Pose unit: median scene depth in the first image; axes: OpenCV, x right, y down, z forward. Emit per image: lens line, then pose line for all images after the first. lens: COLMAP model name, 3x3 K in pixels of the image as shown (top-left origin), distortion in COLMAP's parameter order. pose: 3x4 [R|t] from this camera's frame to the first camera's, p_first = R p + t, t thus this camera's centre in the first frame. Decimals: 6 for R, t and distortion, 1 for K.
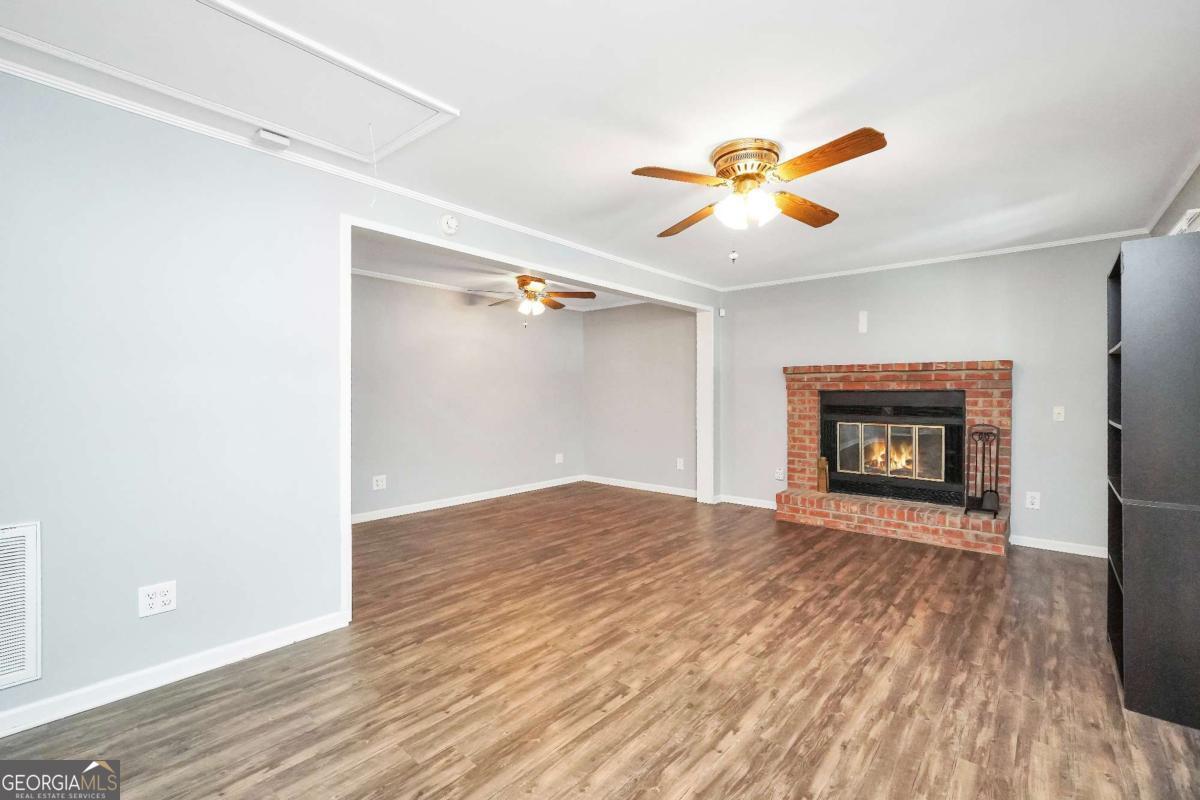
lens RADIAL K [[512.6, 0, 595.0], [0, 512.6, 386.2], [0, 0, 1]] dist [-0.018517, 0.007263]
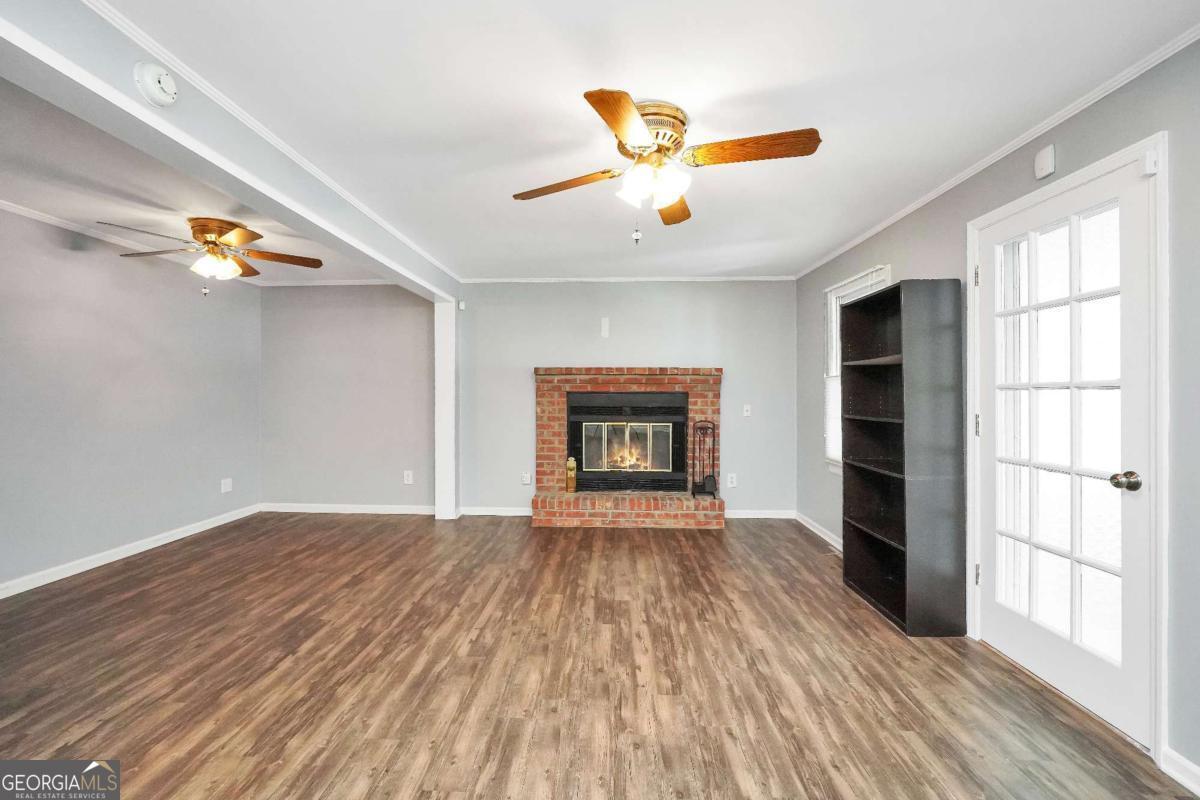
lens RADIAL K [[512.6, 0, 595.0], [0, 512.6, 386.2], [0, 0, 1]] dist [-0.018517, 0.007263]
pose [[0.787943, 0.009343, 0.615677, -0.180125], [-0.007726, 0.999956, -0.005286, 0.002226], [-0.615699, -0.000591, 0.787981, 0.208915]]
